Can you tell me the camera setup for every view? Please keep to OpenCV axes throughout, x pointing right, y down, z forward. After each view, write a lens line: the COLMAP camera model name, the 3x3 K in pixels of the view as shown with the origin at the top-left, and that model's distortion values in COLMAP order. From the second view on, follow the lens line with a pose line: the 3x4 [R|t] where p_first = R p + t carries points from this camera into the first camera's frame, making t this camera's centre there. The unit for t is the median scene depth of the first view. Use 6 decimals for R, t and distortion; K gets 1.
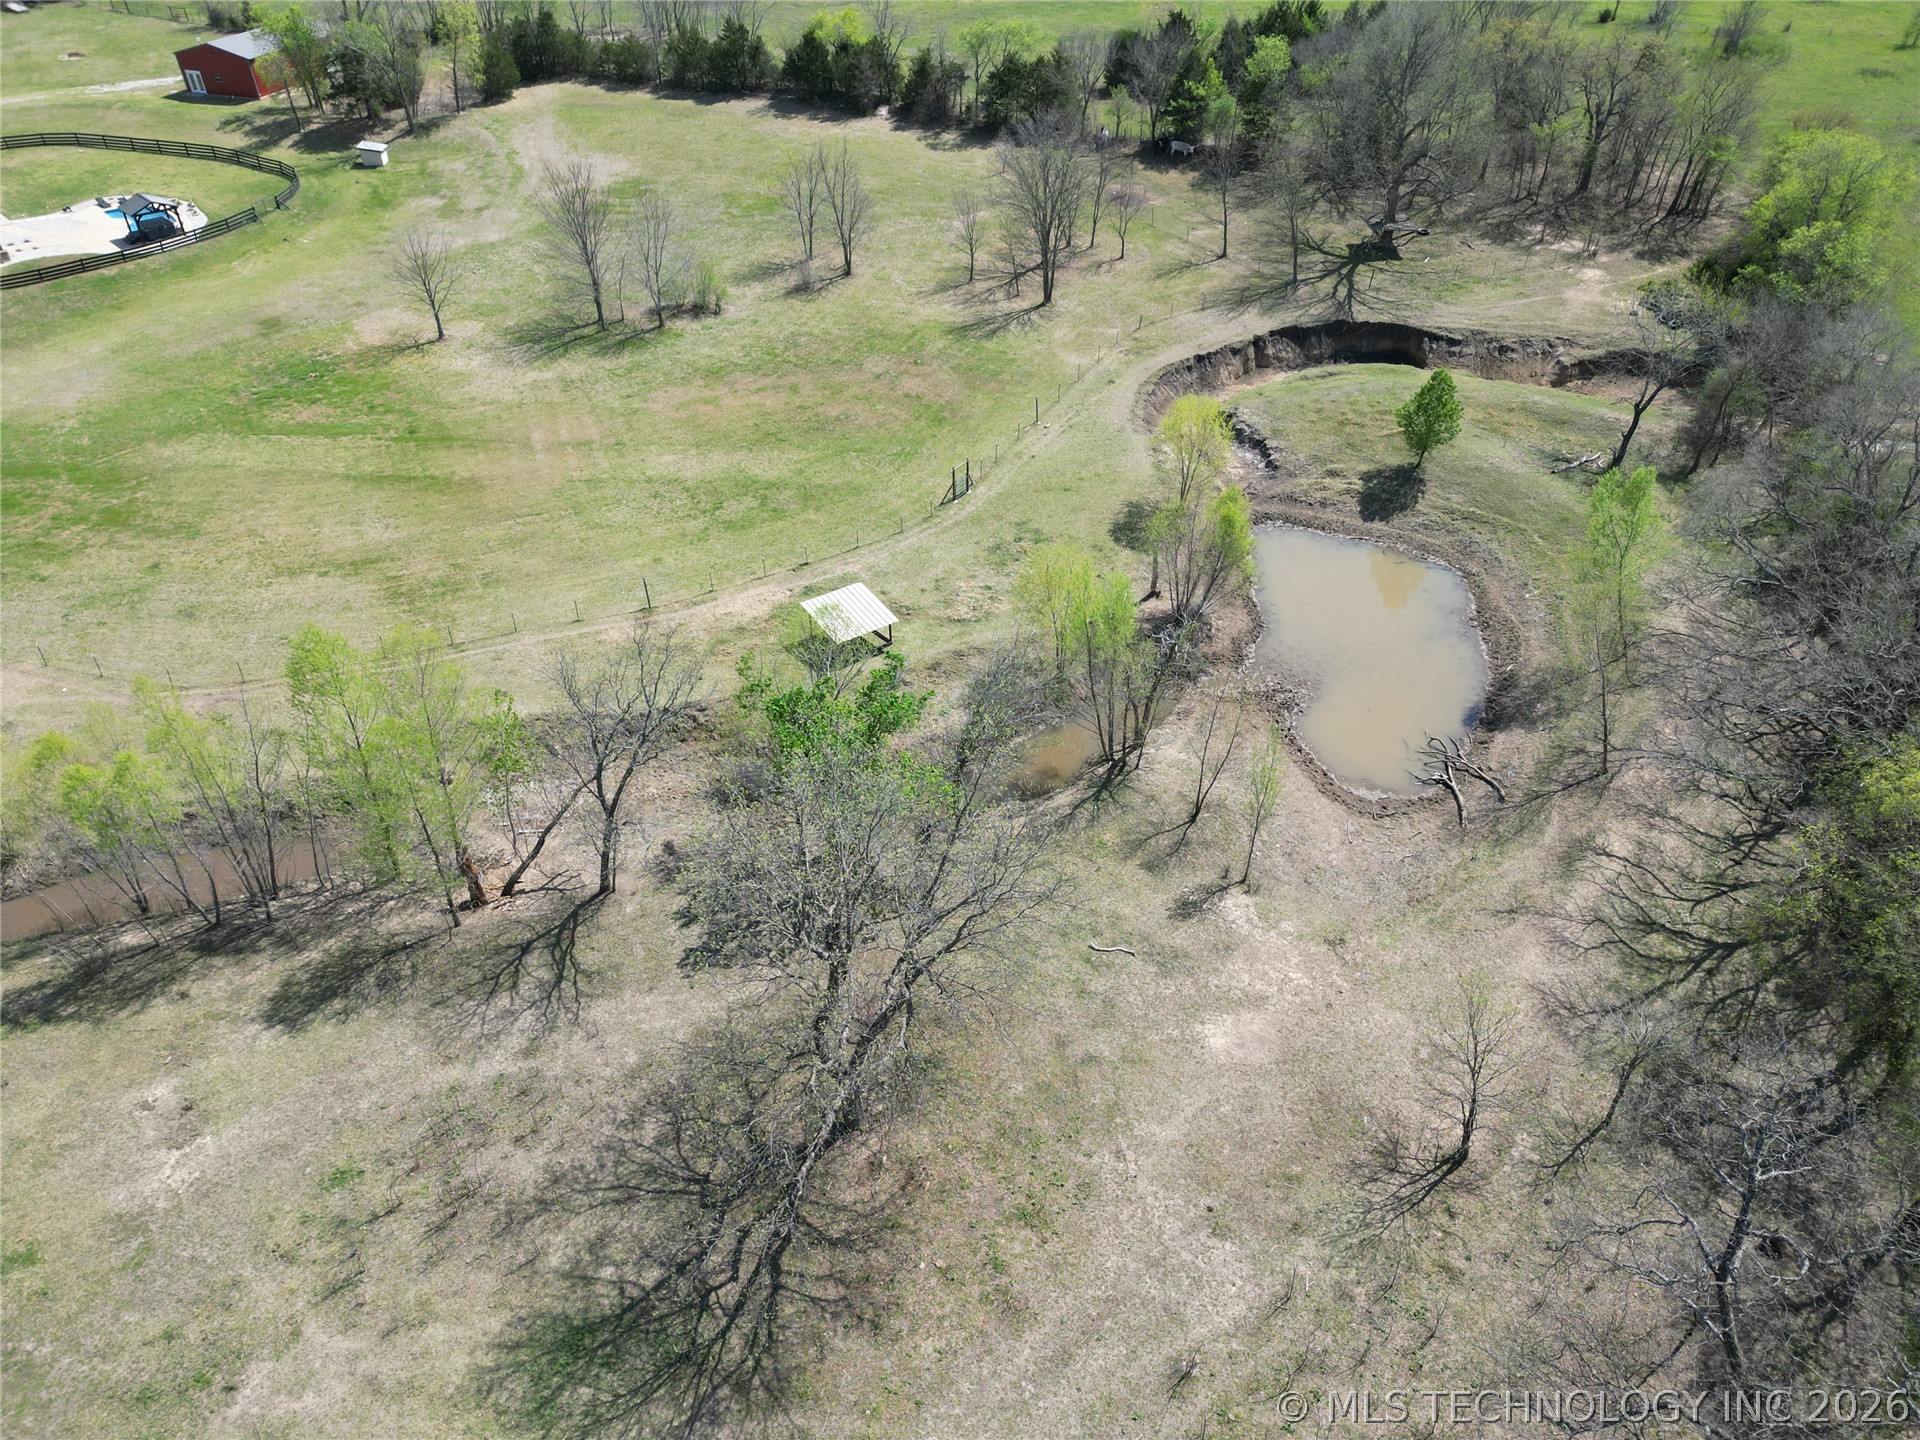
lens RADIAL K [[1343.1, 0, 960.0], [0, 1343.1, 720.0], [0, 0, 1]] dist [0.060849, -0.060639]
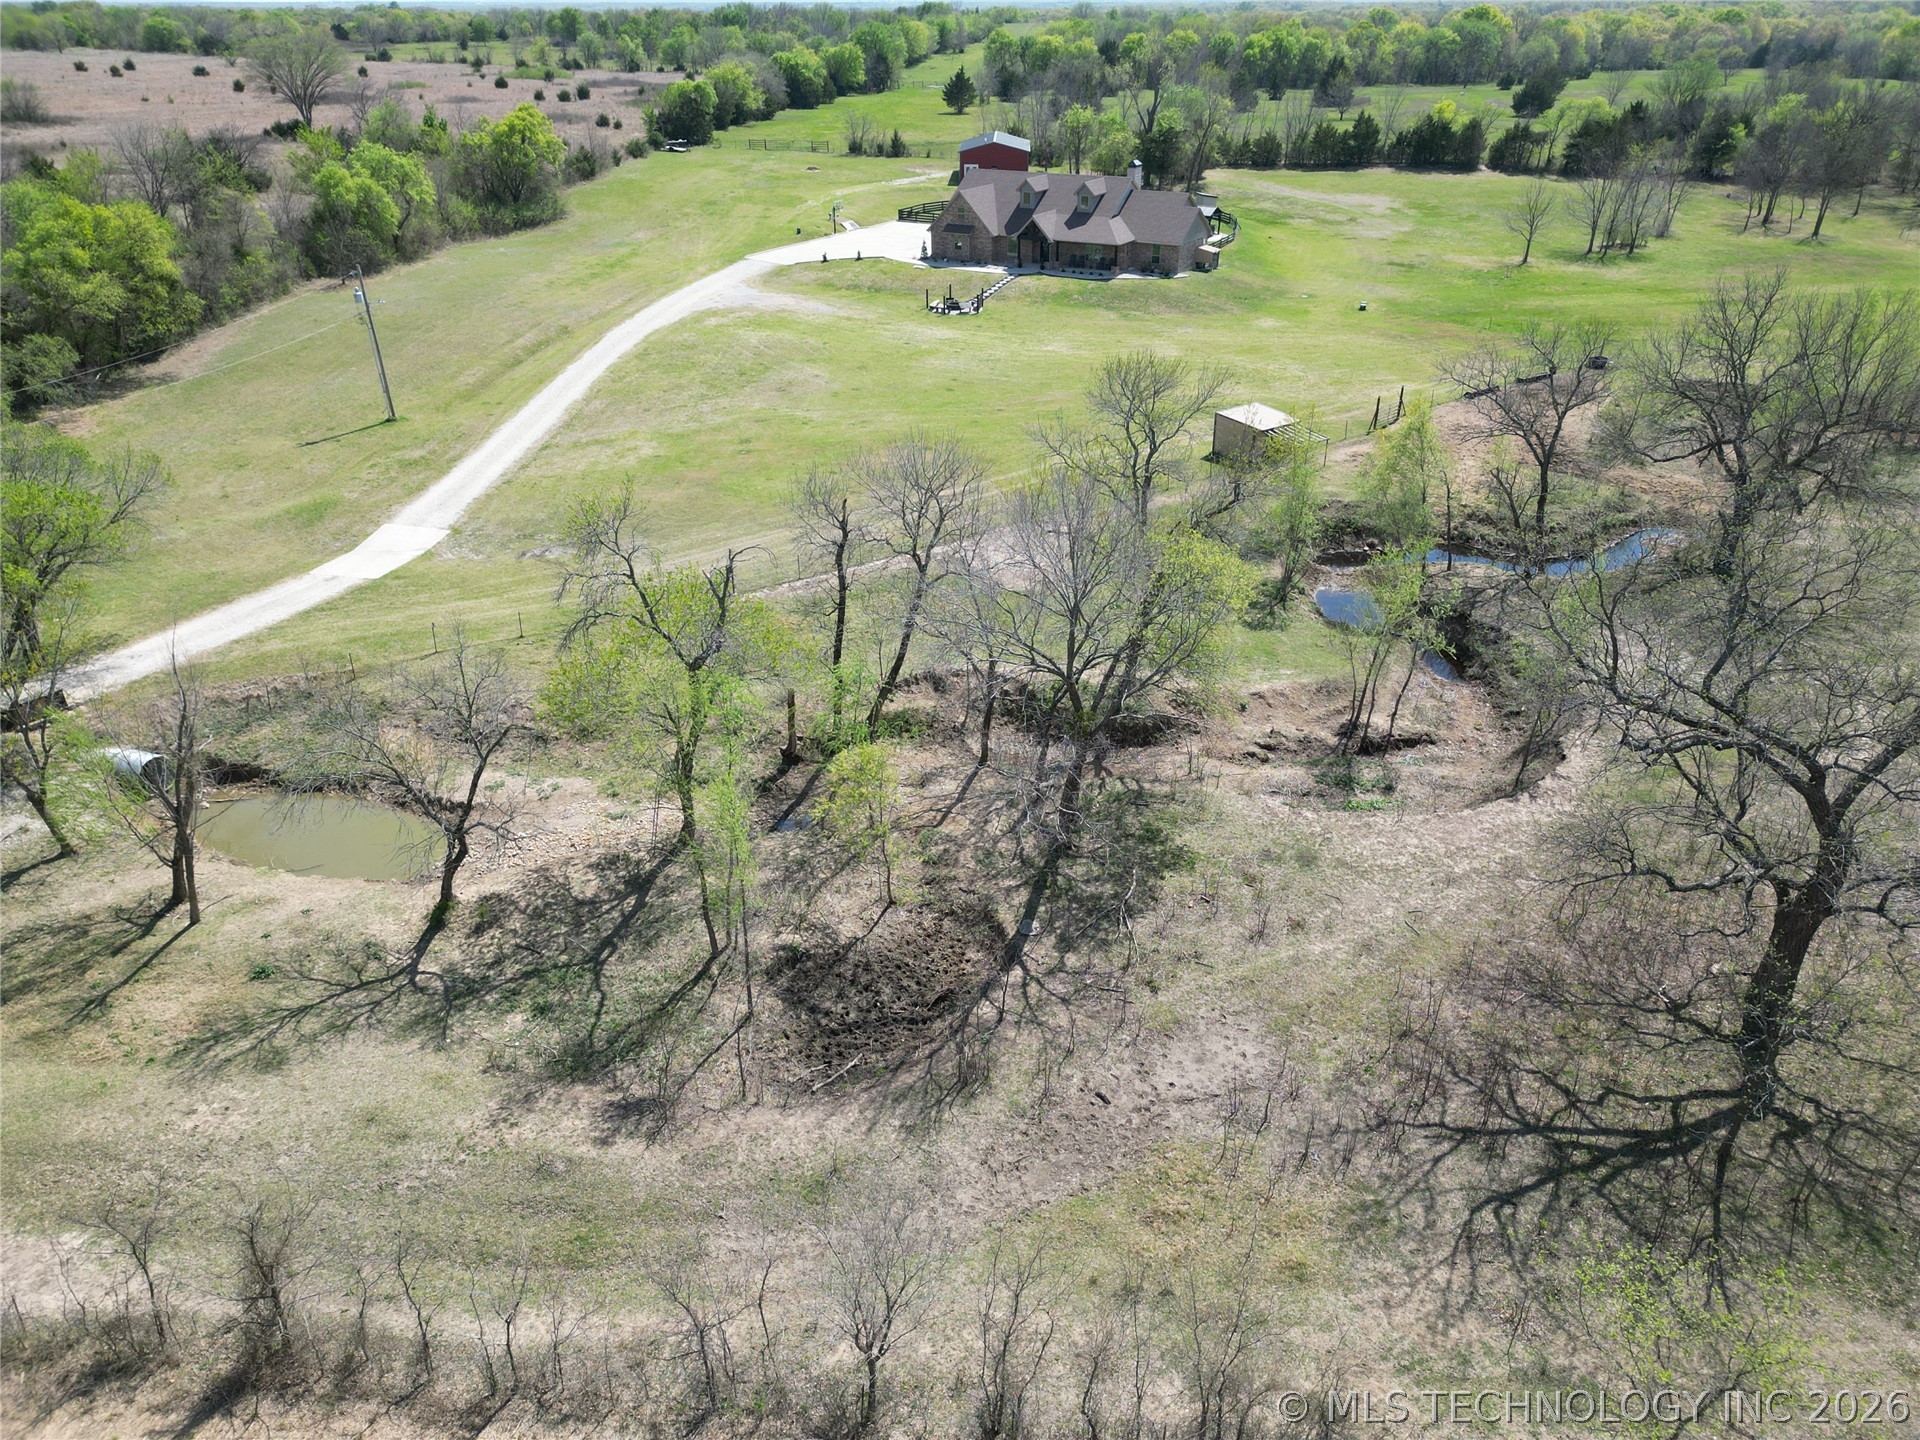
lens RADIAL K [[1338.4, 0, 960.8], [0, 1338.4, 722.2], [0, 0, 1]] dist [0.055029, -0.047874]
pose [[0.962488, -0.123938, 0.241364, -1.721642], [0.161074, 0.976860, -0.140711, 0.381508], [-0.218340, 0.174310, 0.960179, -0.212477]]
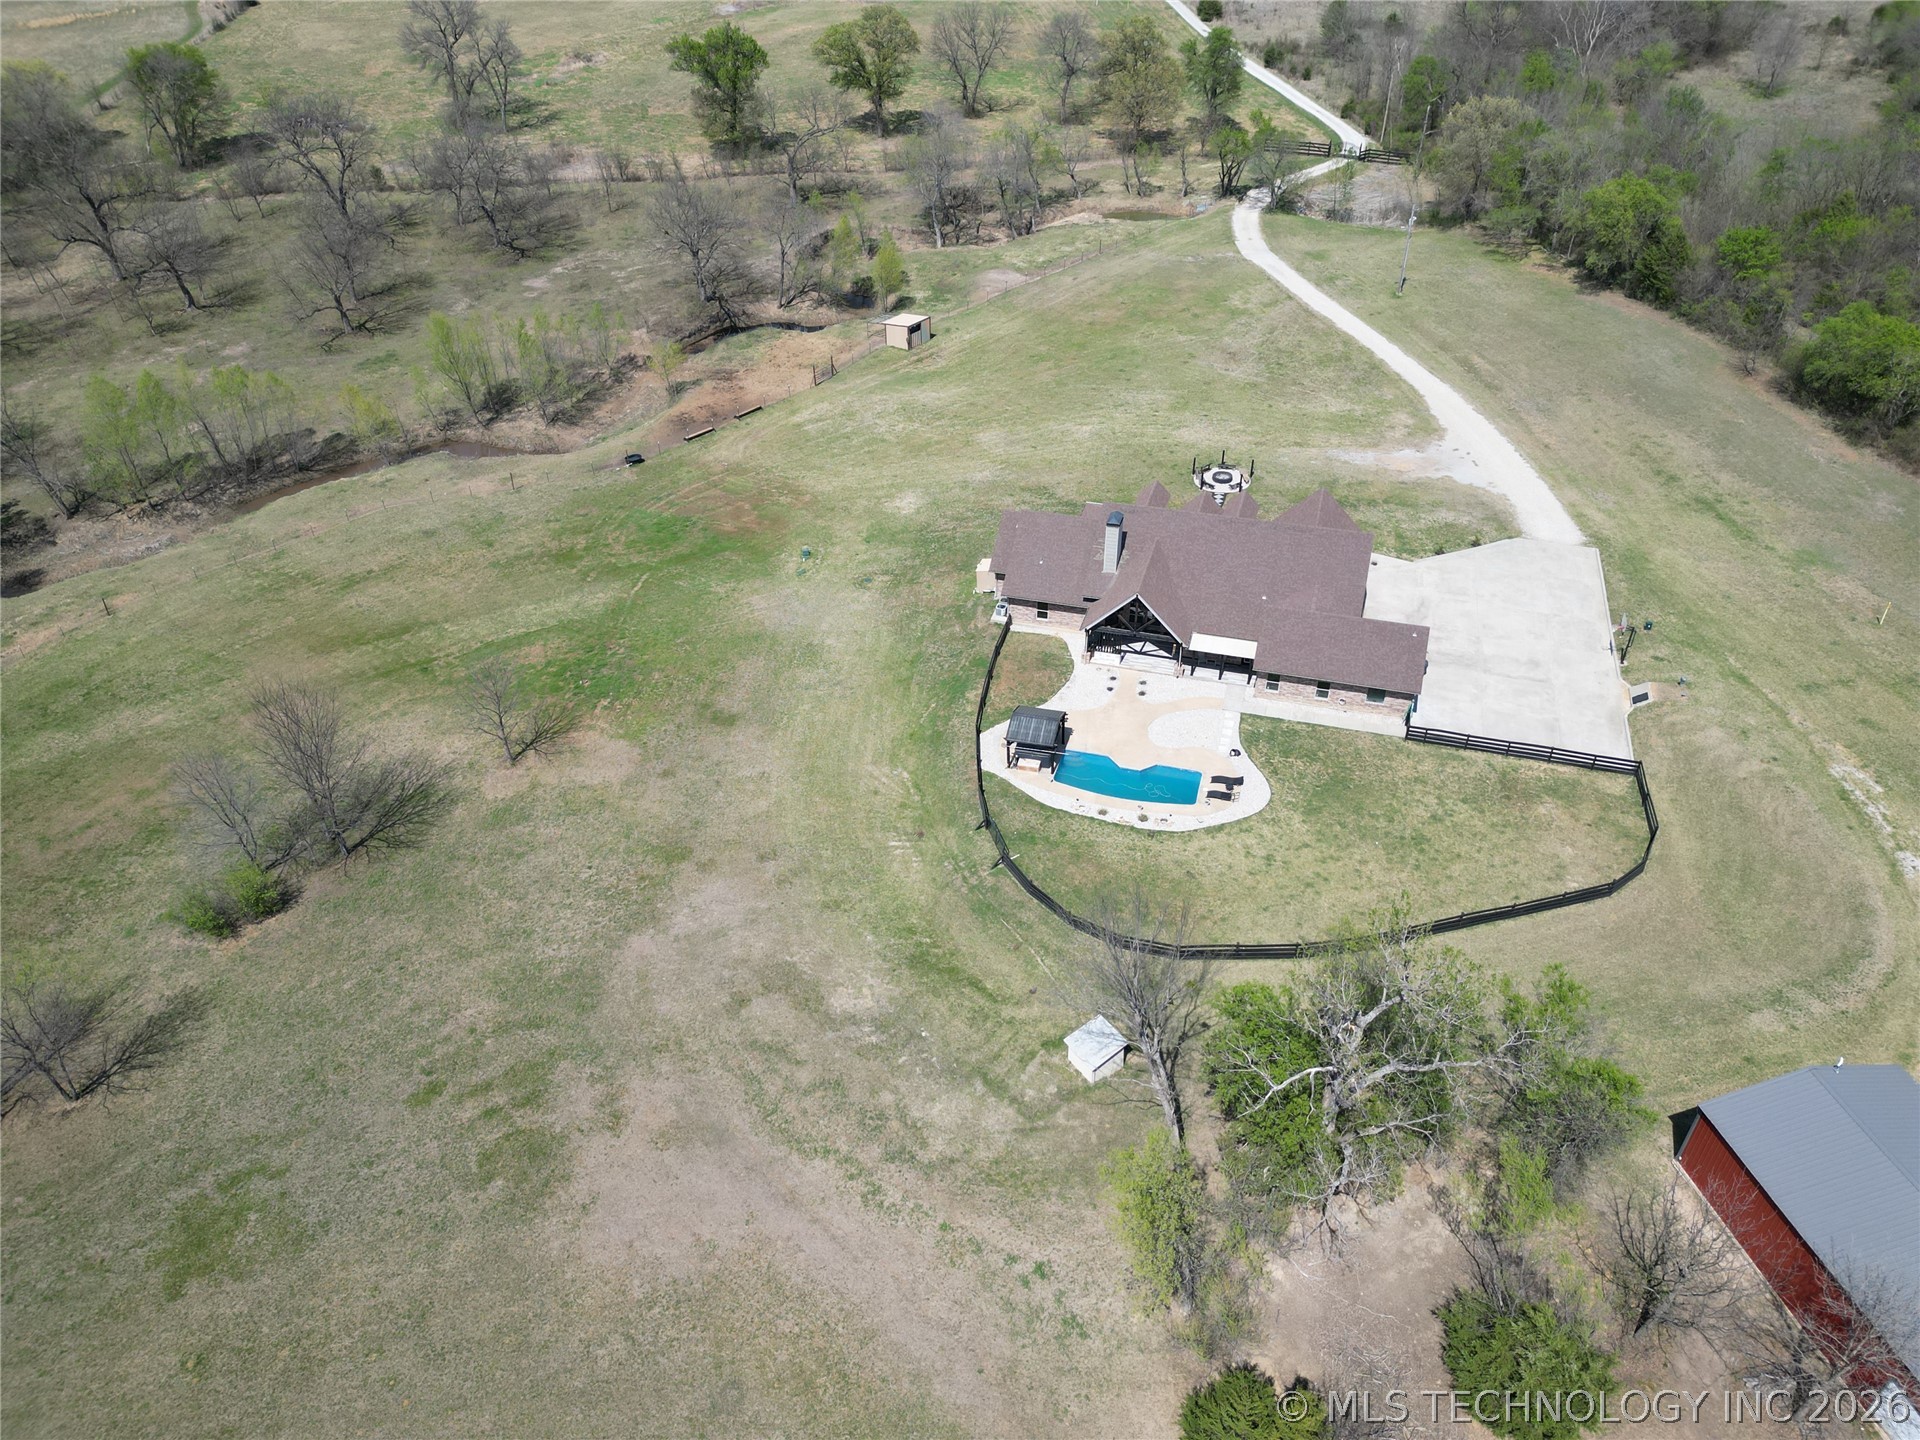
lens RADIAL K [[1336.3, 0, 960.0], [0, 1336.3, 720.0], [0, 0, 1]] dist [0.074701, -0.078735]
pose [[-0.865174, 0.313429, -0.391455, -0.370898], [-0.289505, 0.325209, 0.900237, -1.451413], [0.409465, 0.892189, -0.190623, 1.567819]]
